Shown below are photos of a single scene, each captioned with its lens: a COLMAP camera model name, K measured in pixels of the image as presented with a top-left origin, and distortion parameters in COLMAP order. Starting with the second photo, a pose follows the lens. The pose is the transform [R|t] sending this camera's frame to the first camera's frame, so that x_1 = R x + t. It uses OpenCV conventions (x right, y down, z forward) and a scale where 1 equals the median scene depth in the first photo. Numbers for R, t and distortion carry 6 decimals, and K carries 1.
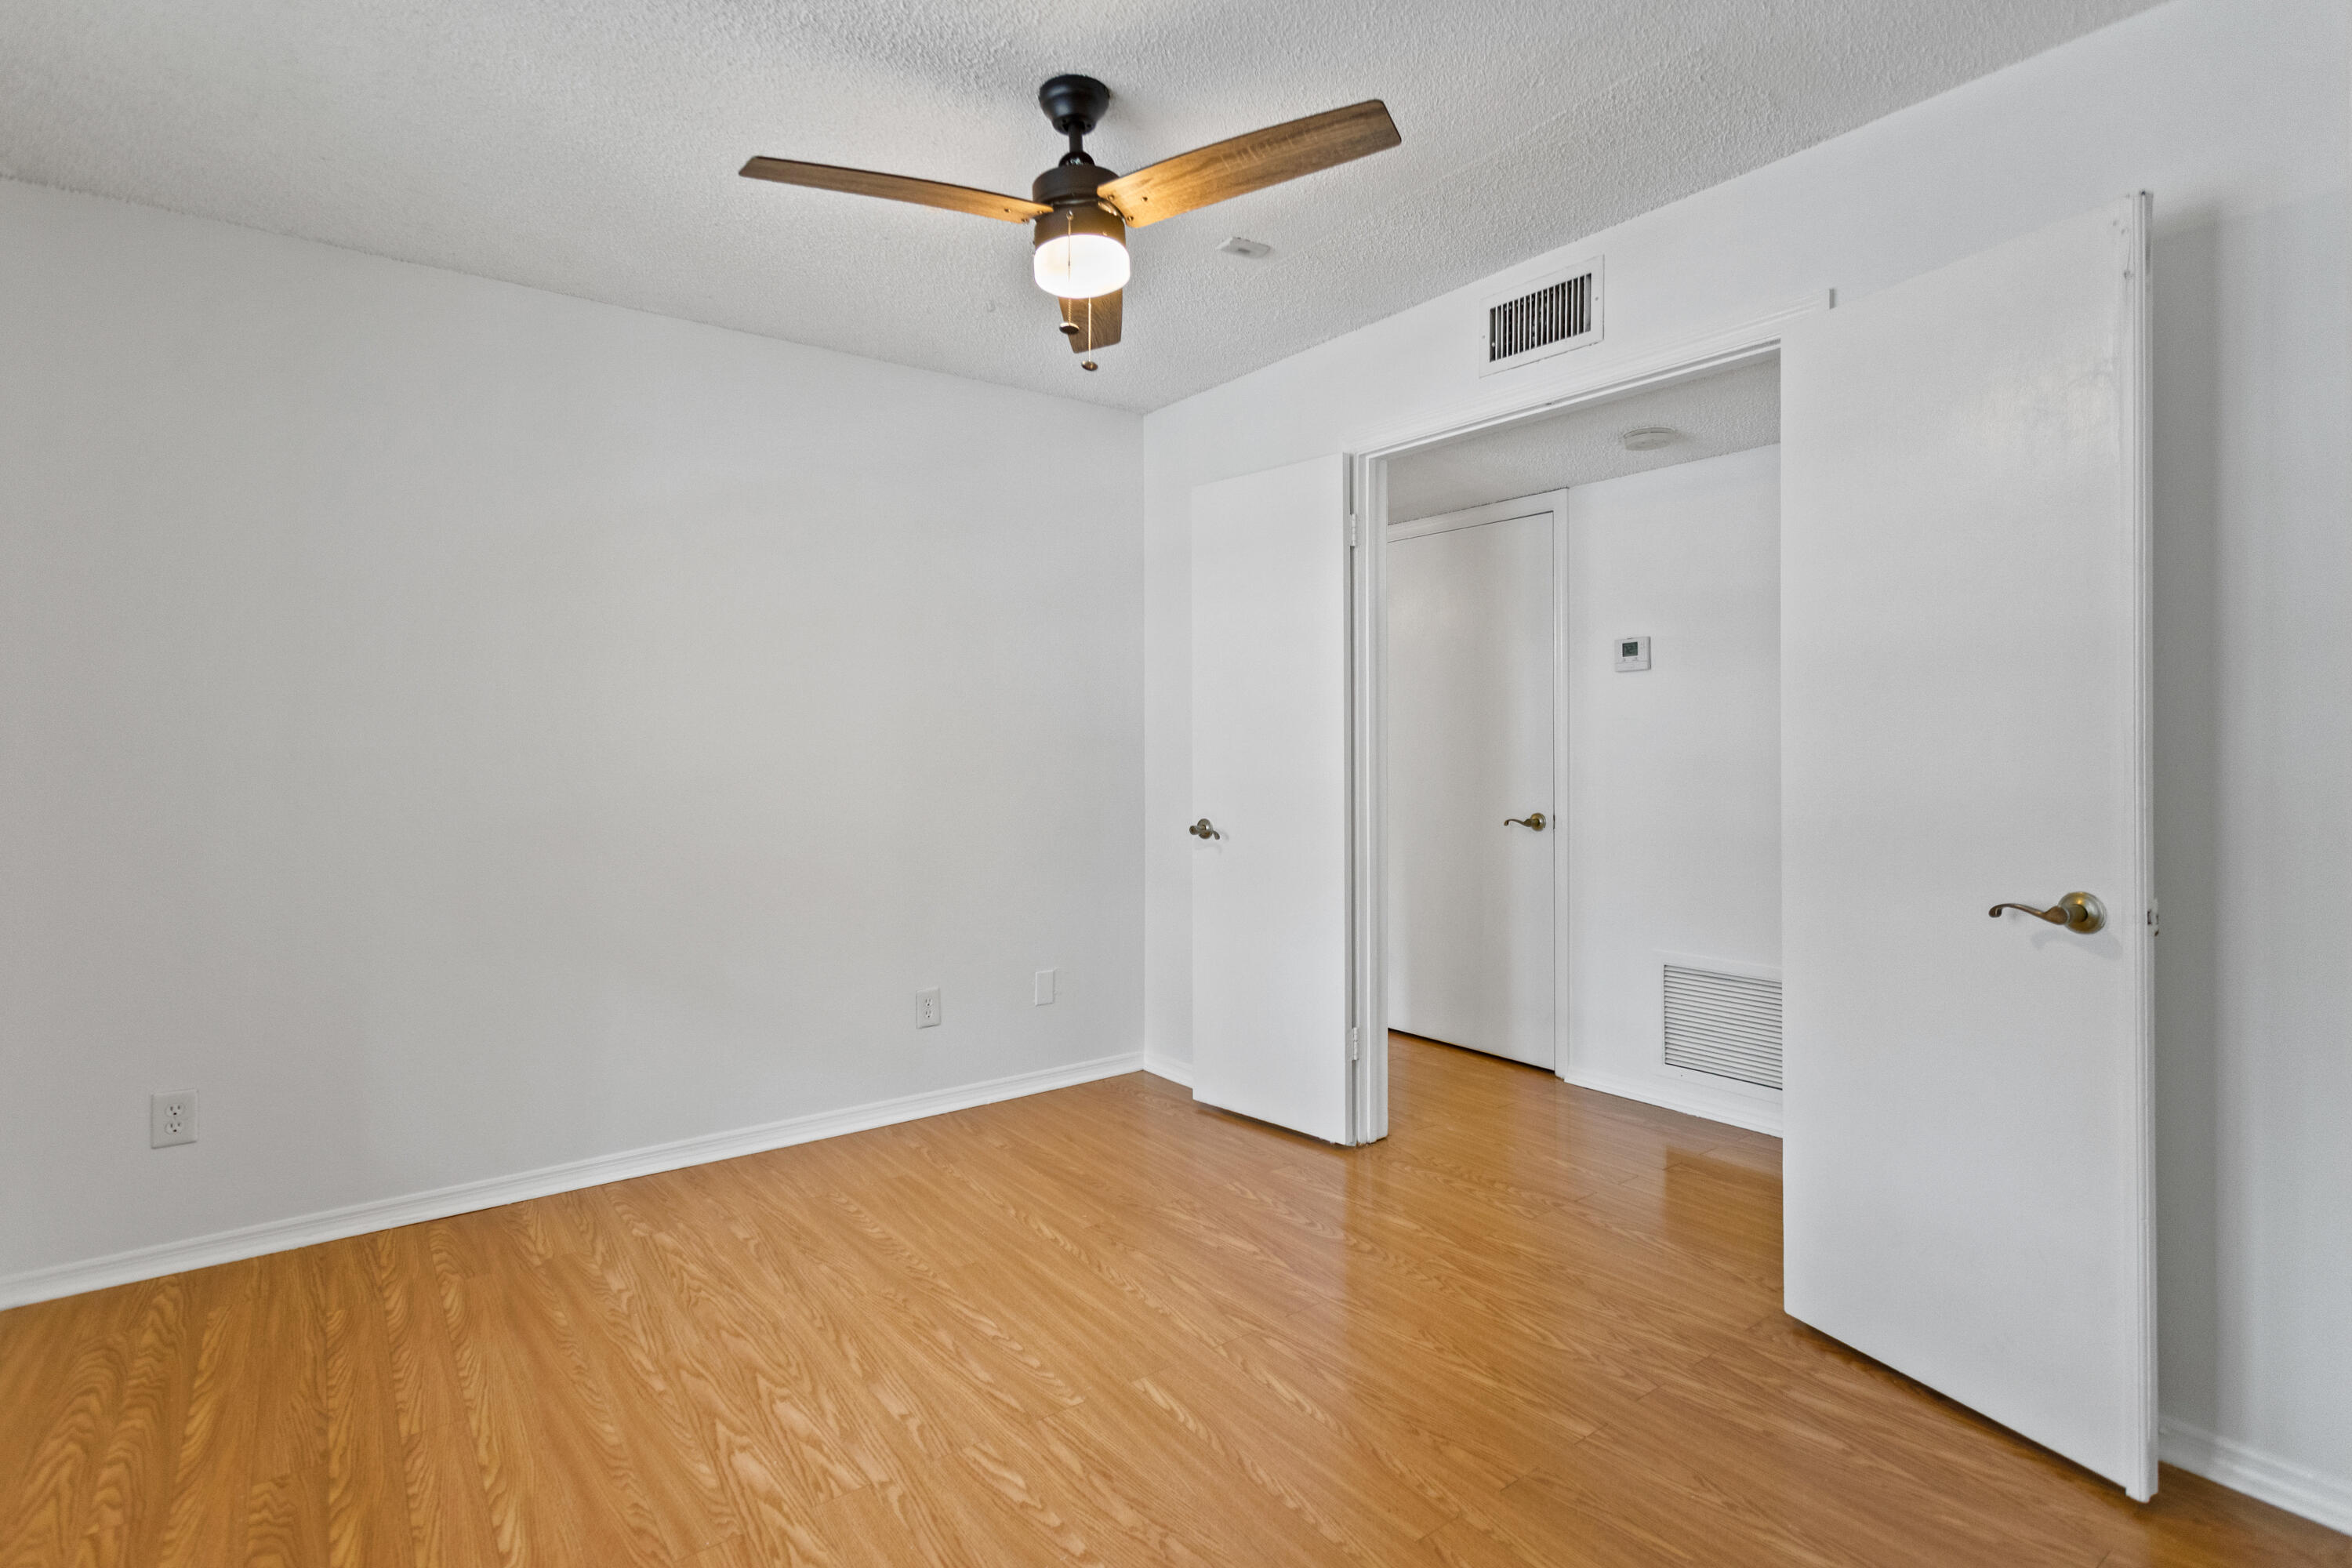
lens RADIAL K [[1142.8, 0, 1162.2], [0, 1142.8, 728.8], [0, 0, 1]] dist [0.005550, 0.000679]
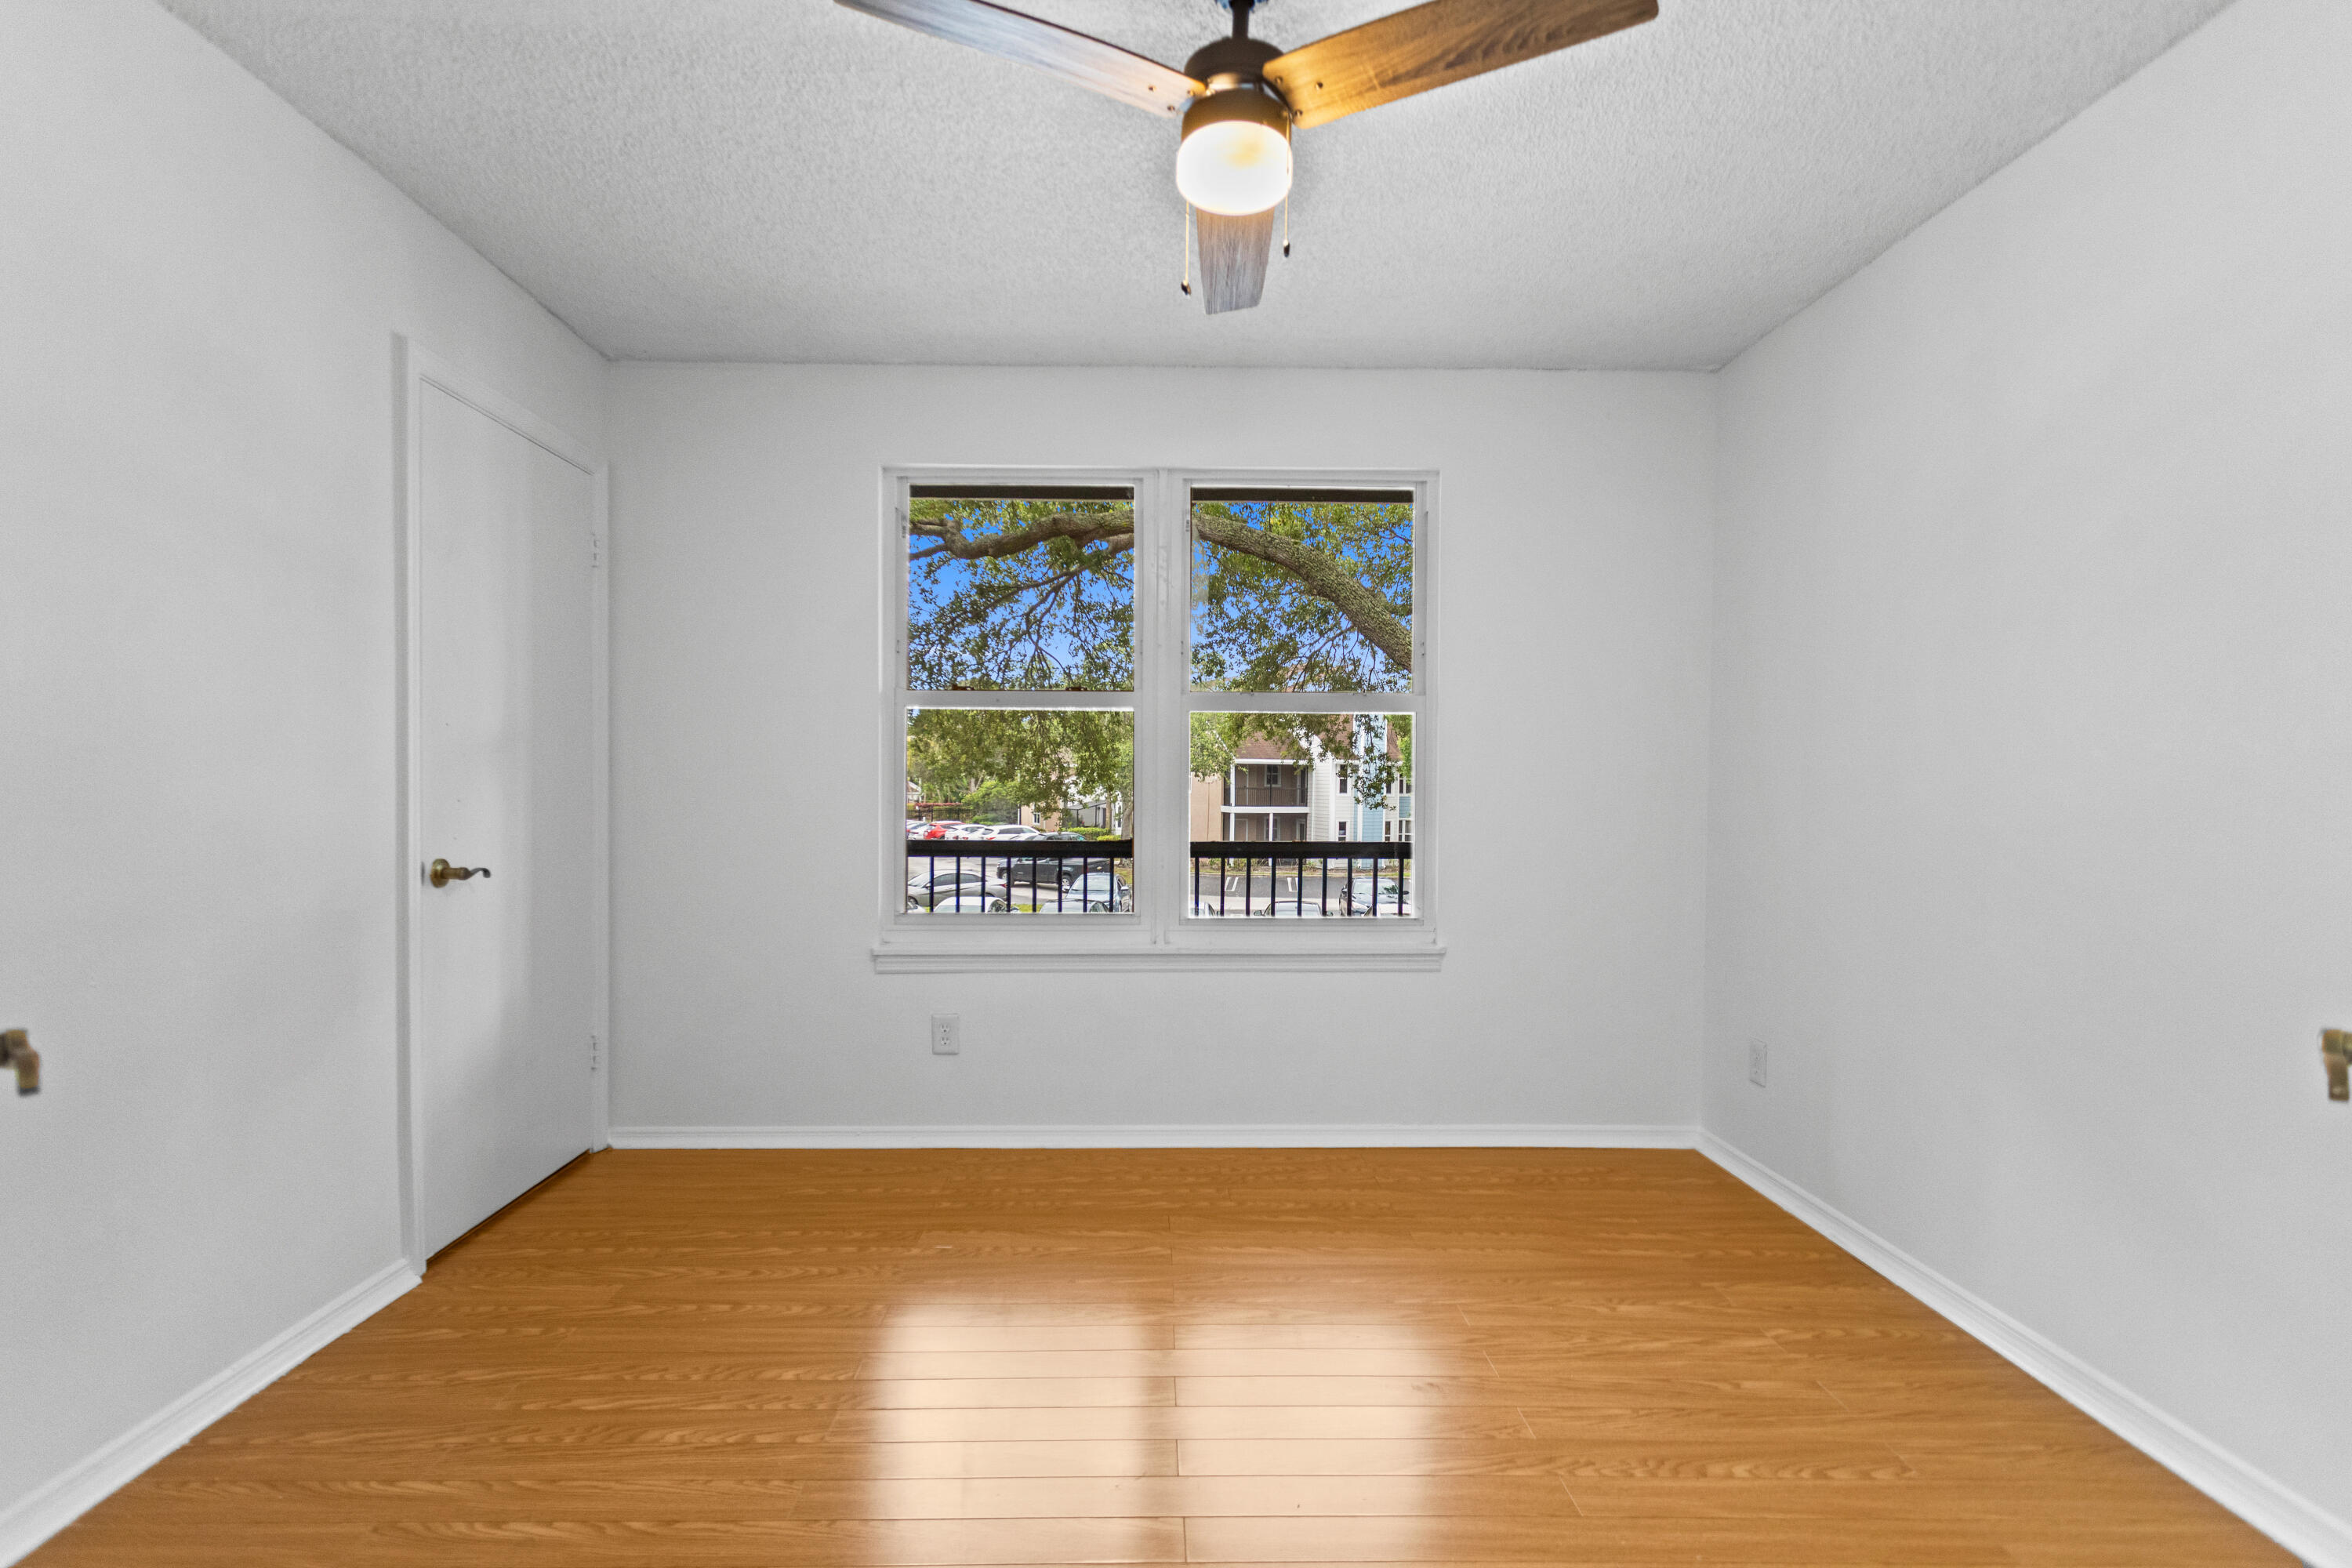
lens RADIAL K [[1137.5, 0, 1152.6], [0, 1137.5, 807.0], [0, 0, 1]] dist [0.002299, 0.000038]
pose [[-0.587988, 0.018085, -0.808667, 0.525664], [0.005892, 0.999819, 0.018076, 0.033960], [0.808848, 0.005864, -0.587988, 1.195463]]
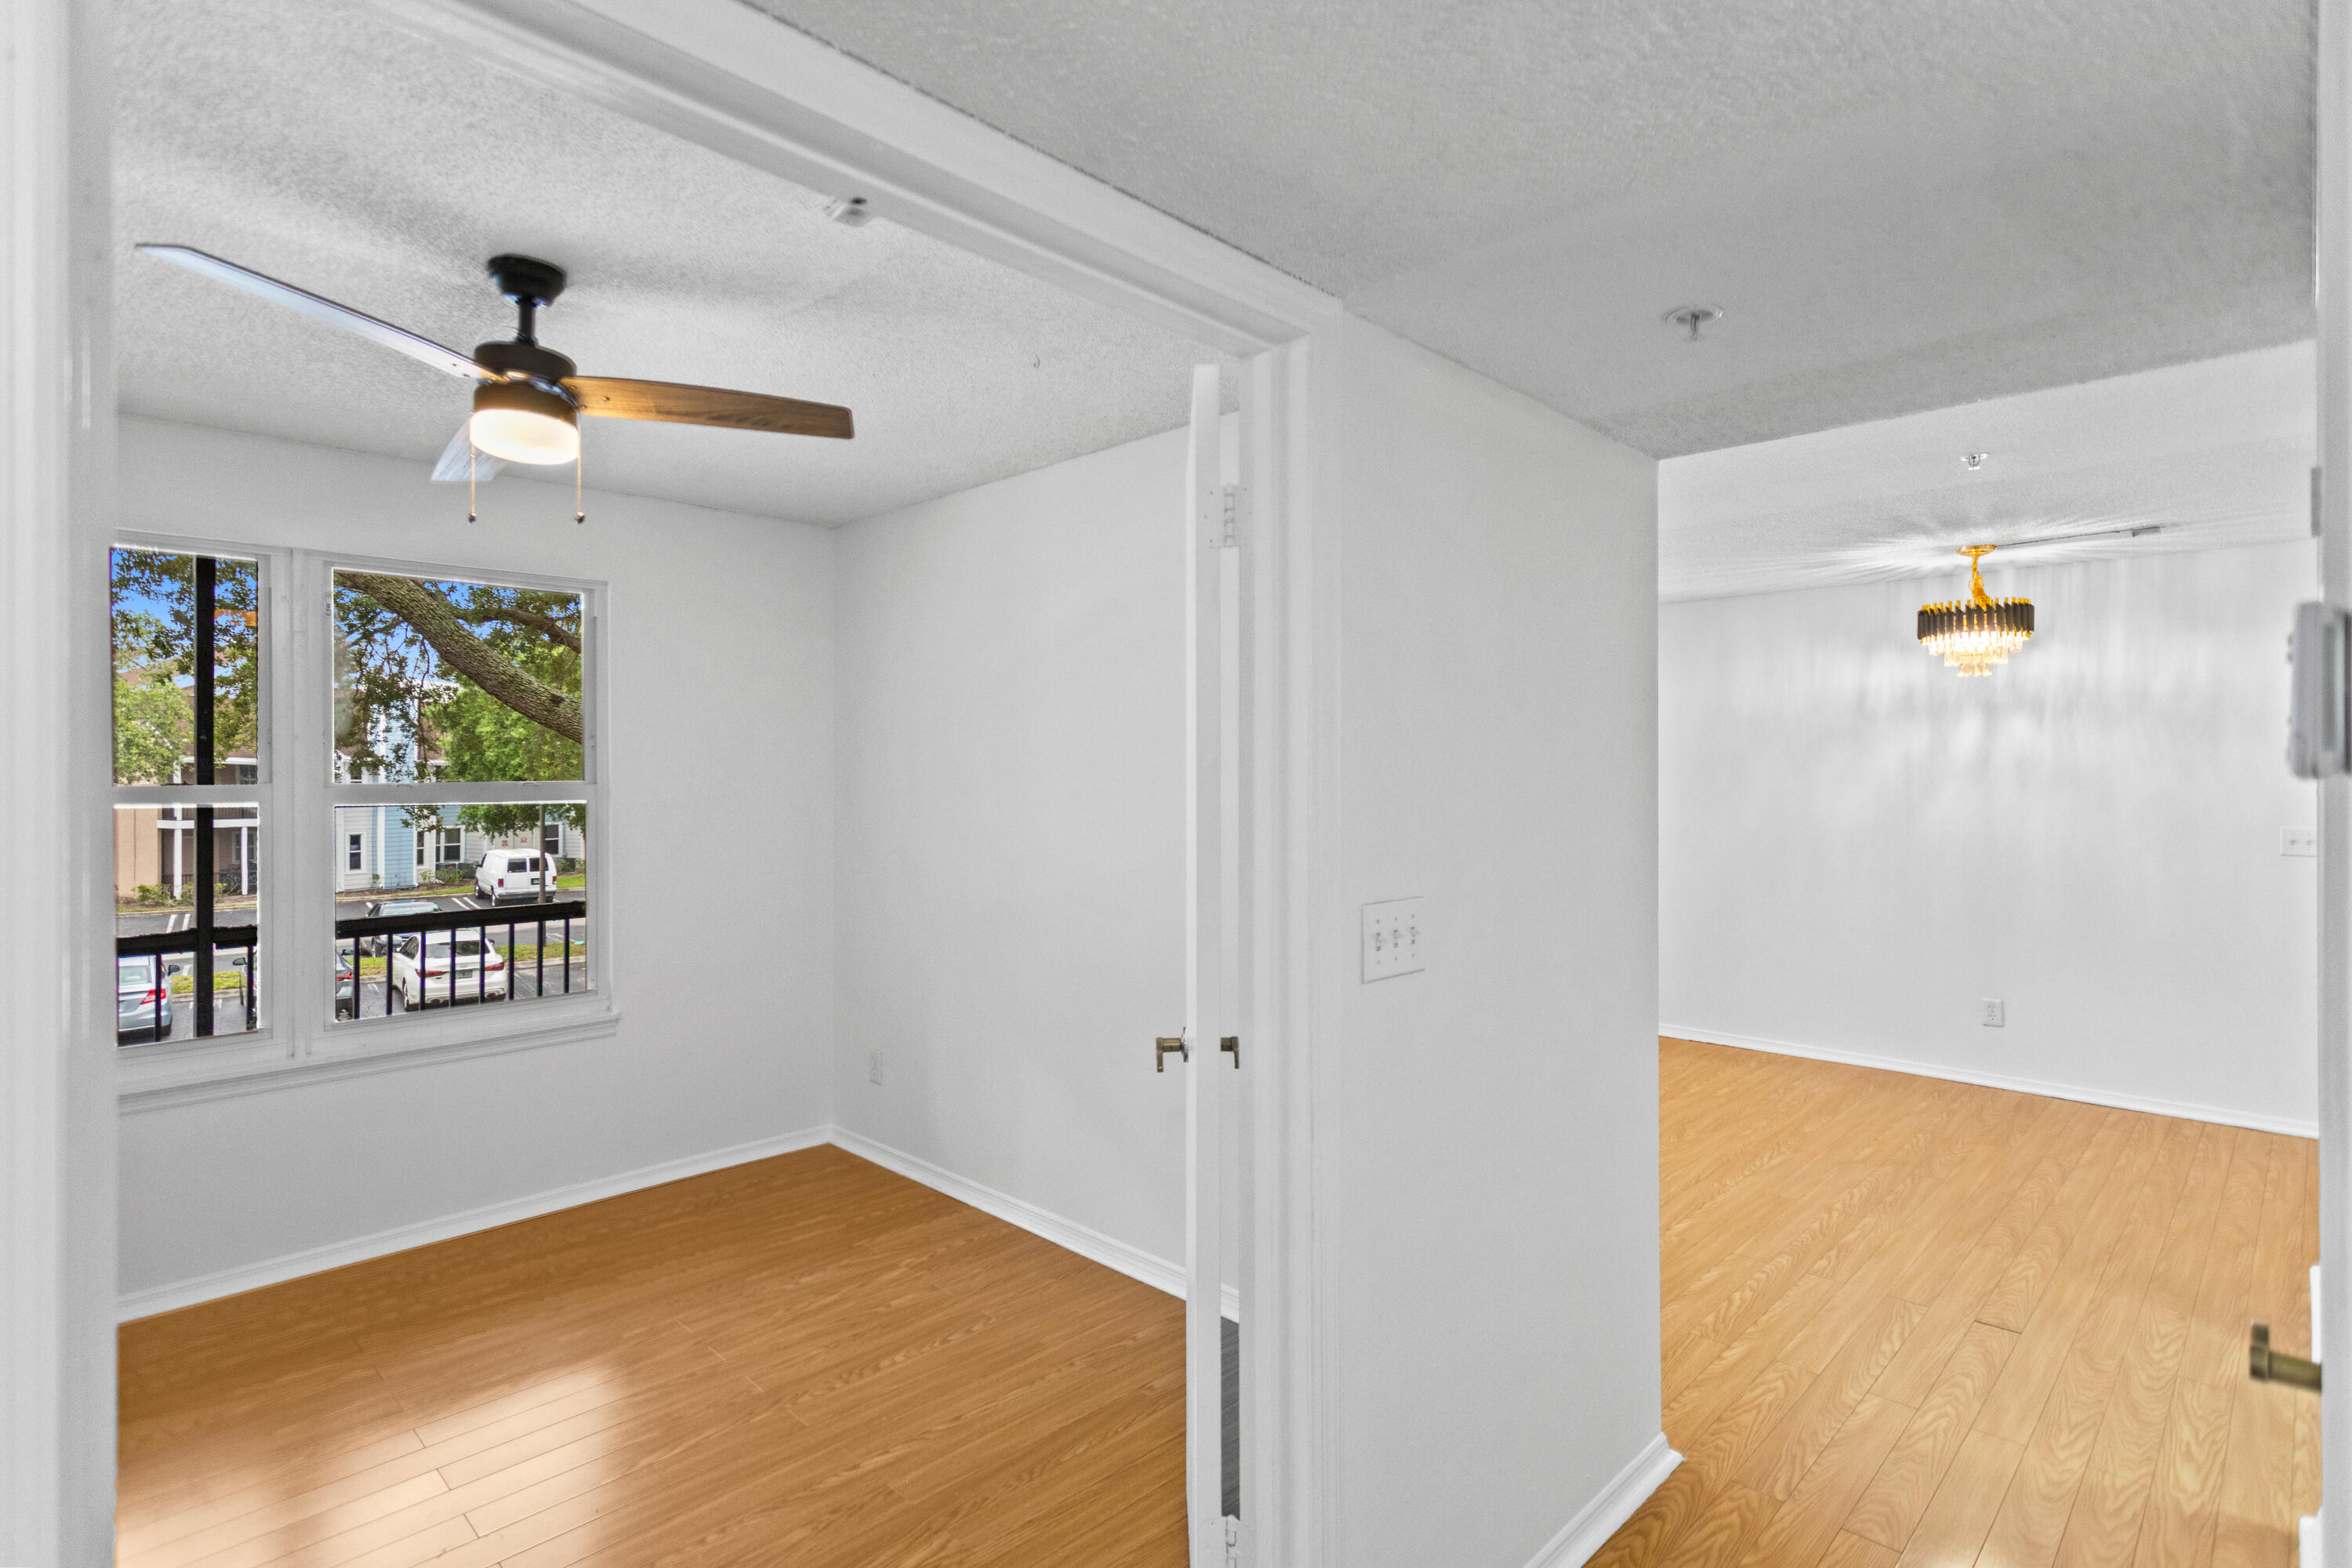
lens RADIAL K [[1153.5, 0, 1169.1], [0, 1153.5, 772.7], [0, 0, 1]] dist [0.012502, -0.001100]
pose [[0.156656, -0.000525, -0.987653, 0.857295], [0.013454, 0.999908, 0.001603, -0.084319], [0.987562, -0.013539, 0.156649, 1.163040]]
